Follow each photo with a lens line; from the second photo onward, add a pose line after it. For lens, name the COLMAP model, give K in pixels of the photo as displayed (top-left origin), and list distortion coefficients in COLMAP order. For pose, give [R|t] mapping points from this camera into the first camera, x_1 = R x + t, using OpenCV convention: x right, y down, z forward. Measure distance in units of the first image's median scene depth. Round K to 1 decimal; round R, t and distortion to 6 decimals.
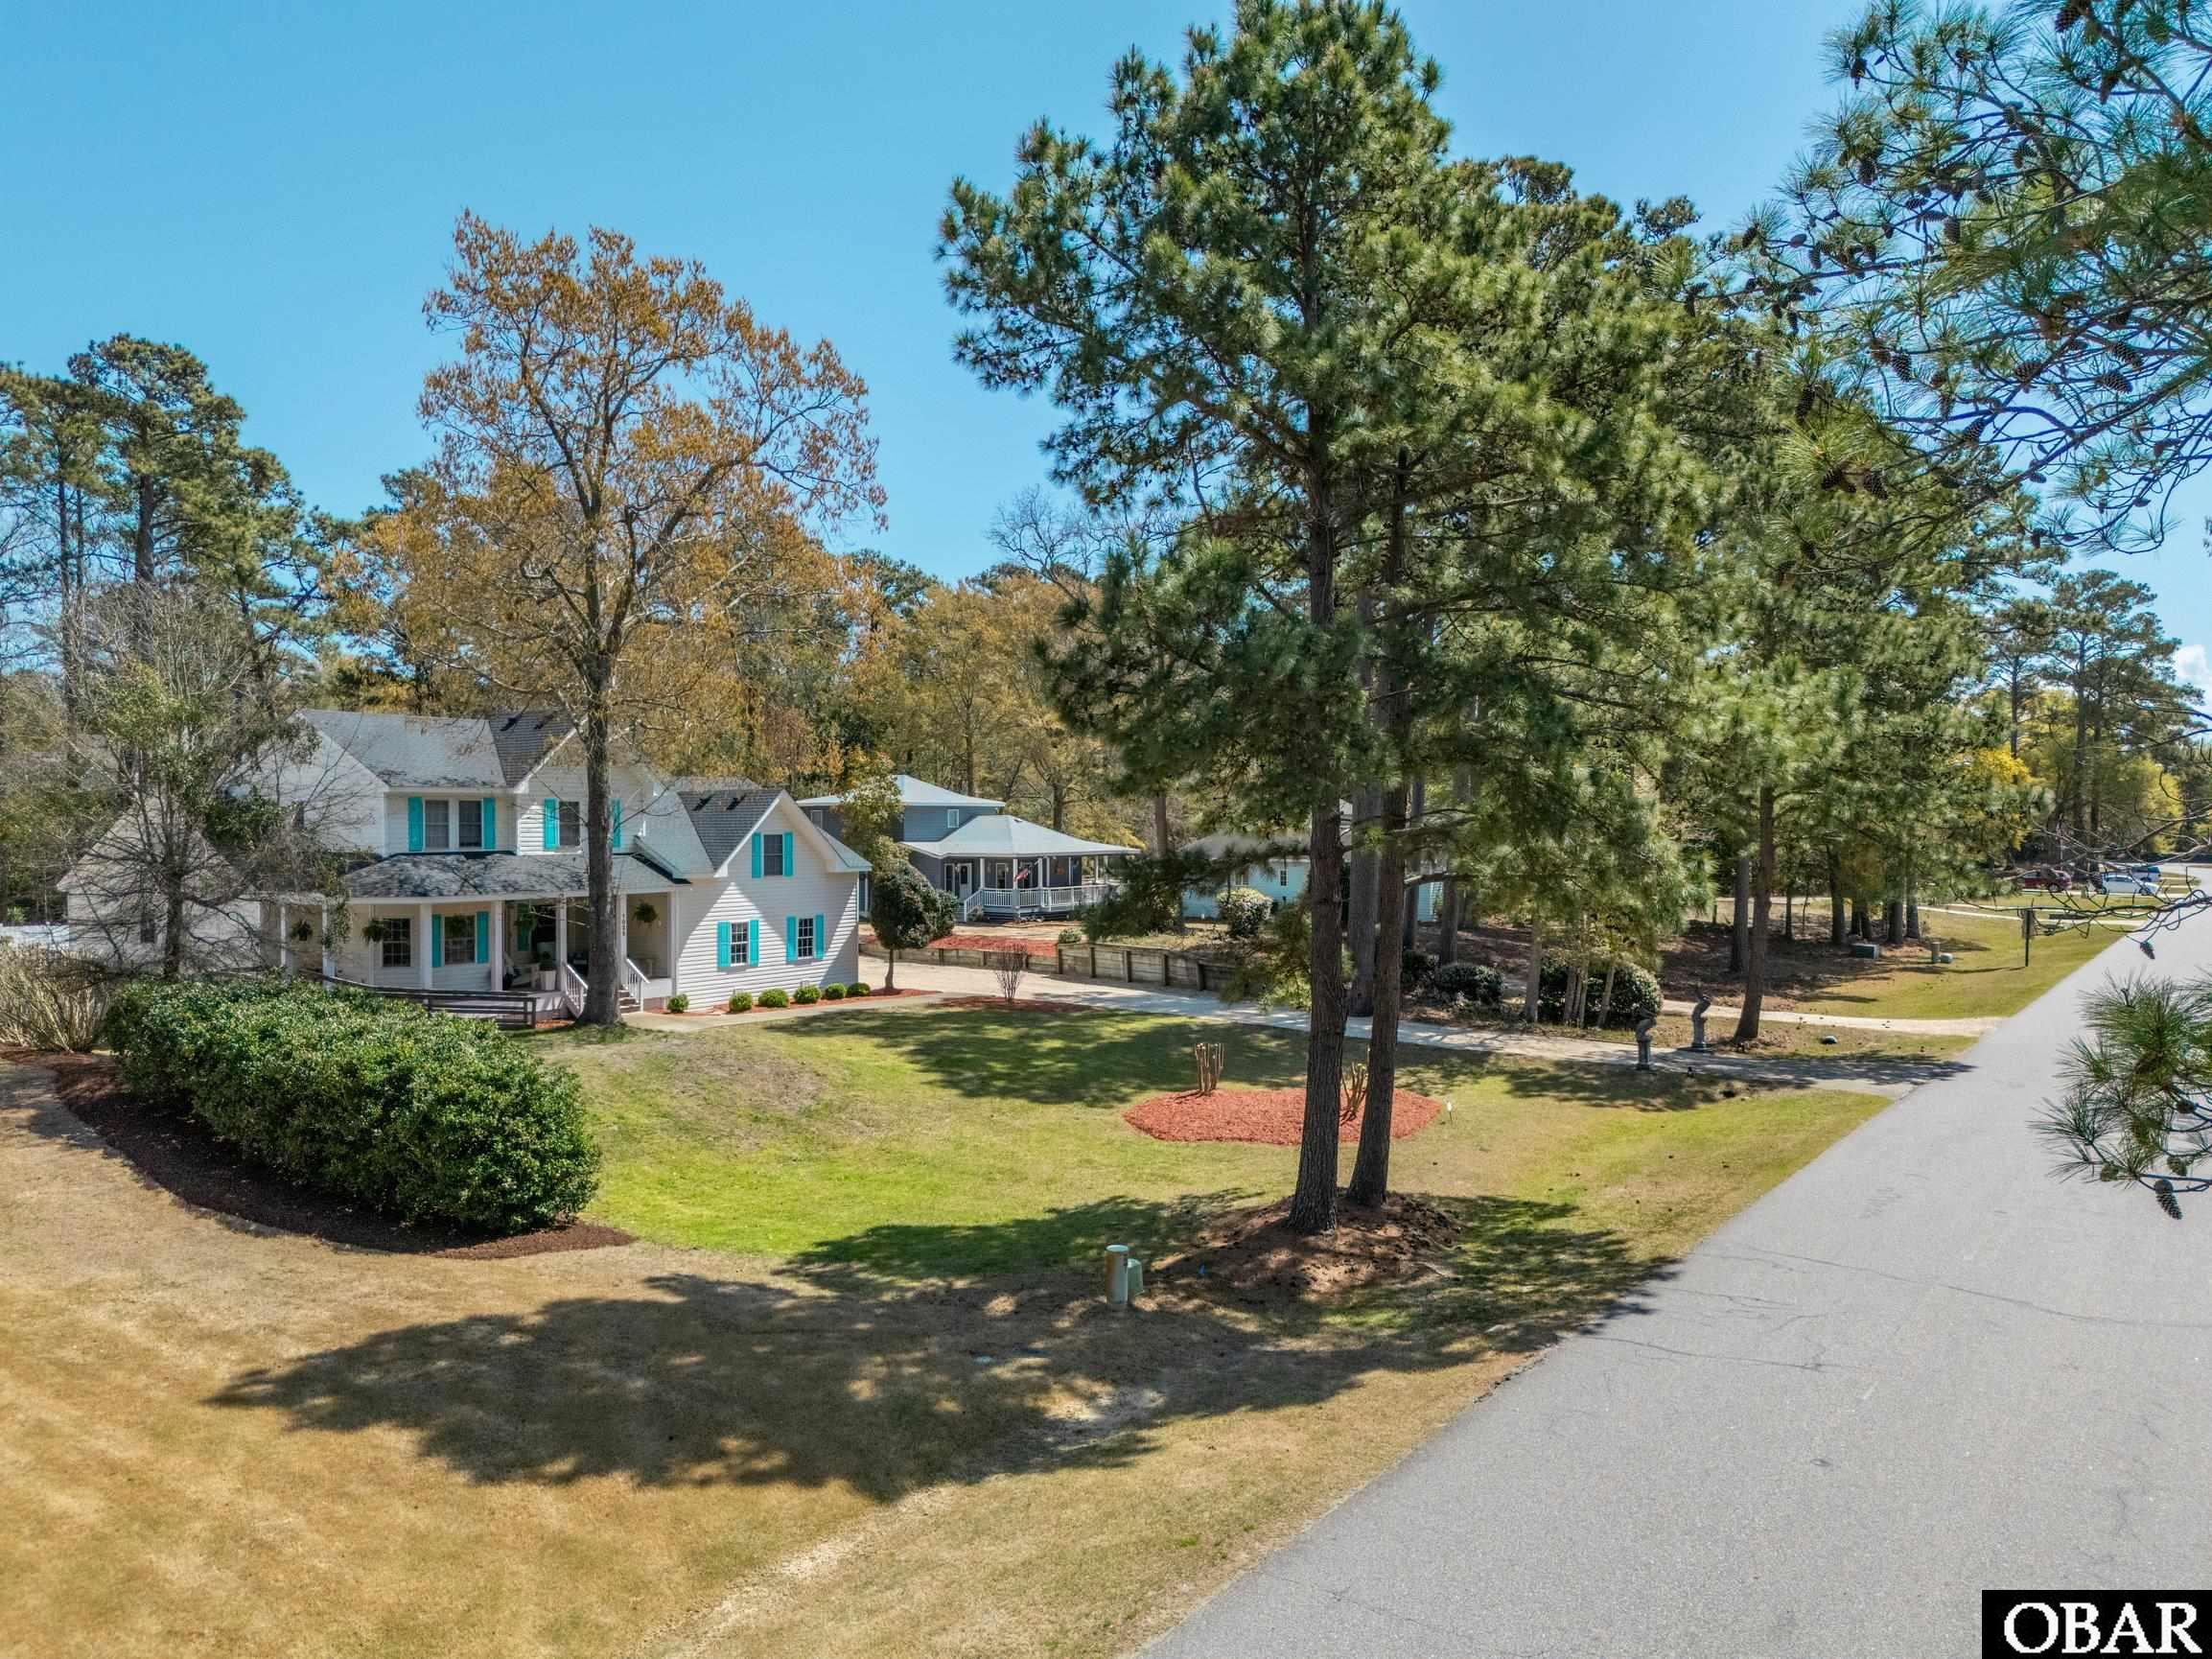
lens RADIAL K [[1652.3, 0, 1106.0], [0, 1652.3, 829.5], [0, 0, 1]] dist [0.083334, 0.001964]
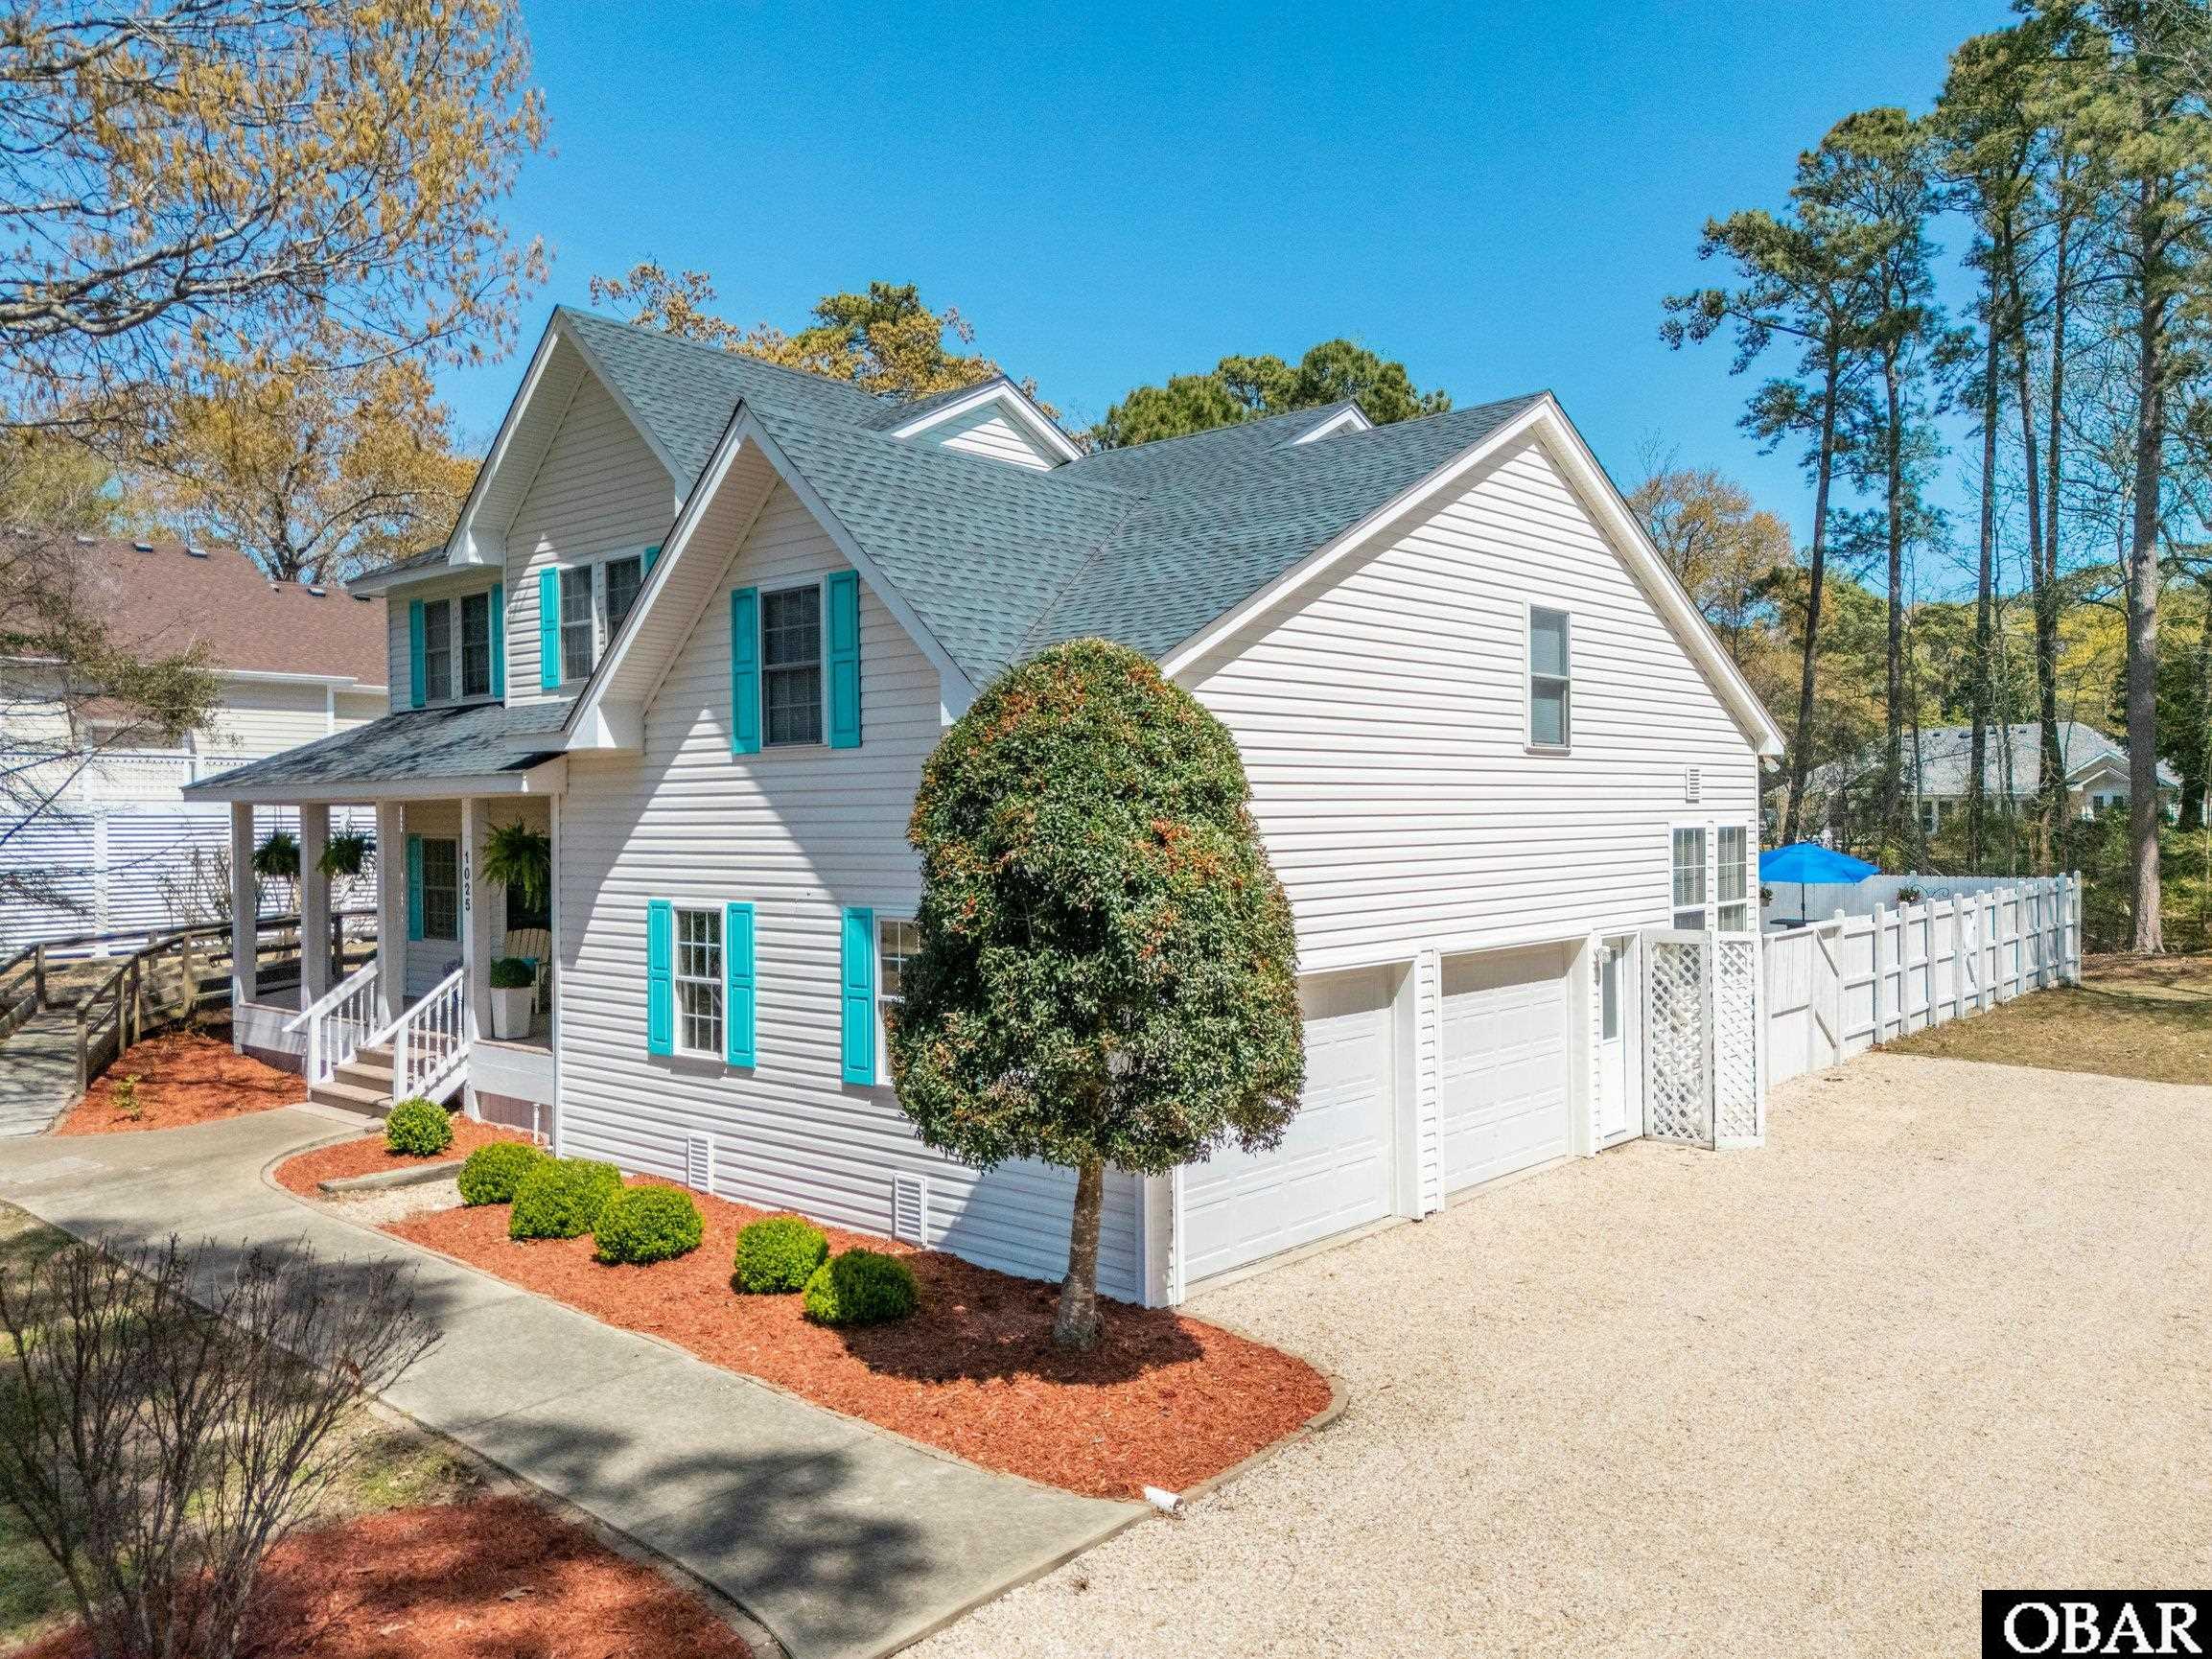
lens RADIAL K [[1652.3, 0, 1106.0], [0, 1652.3, 829.5], [0, 0, 1]] dist [0.083334, 0.001964]
pose [[-0.076777, 0.012270, -0.996973, 0.052143], [0.008592, 0.999895, 0.011644, 0.034577], [0.997011, -0.007672, -0.076874, 0.956498]]
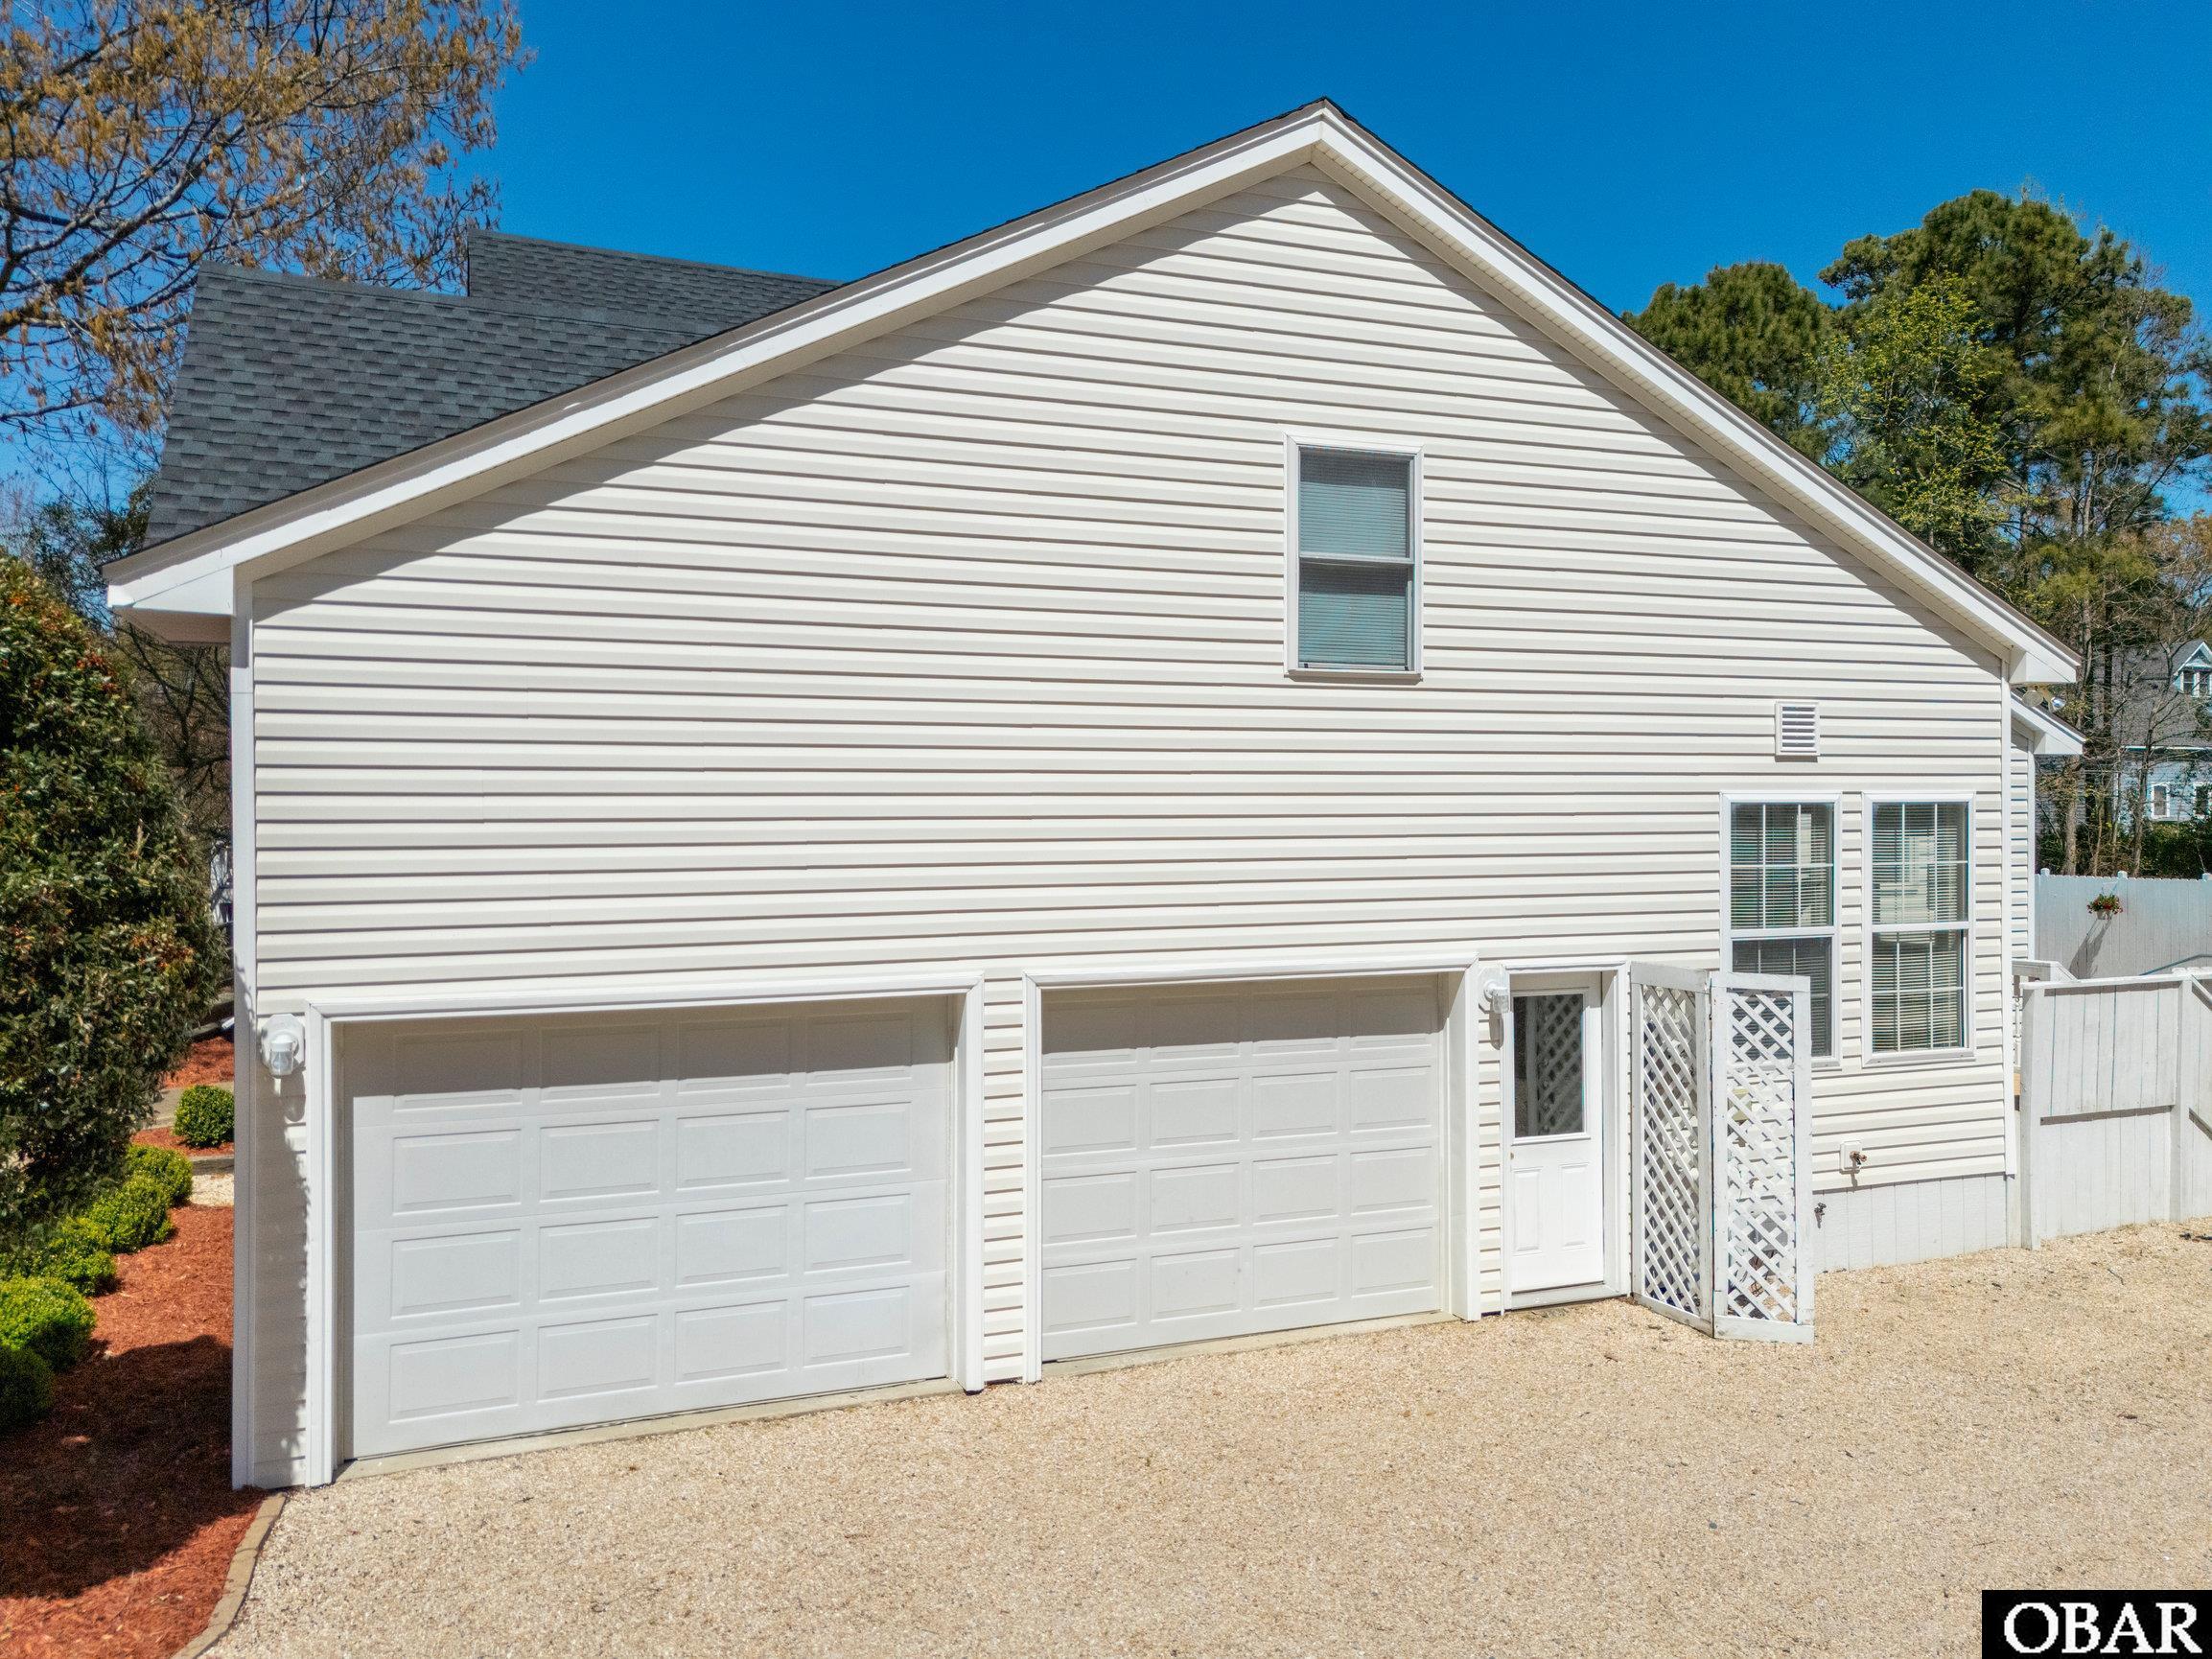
lens RADIAL K [[1637.4, 0, 1070.6], [0, 1637.4, 823.9], [0, 0, 1]] dist [0.038733, -0.000550]
pose [[-0.527373, 0.013025, -0.849534, -0.062624], [0.004604, 0.999912, 0.012472, 0.038611], [0.849622, 0.002666, -0.527386, 1.070901]]
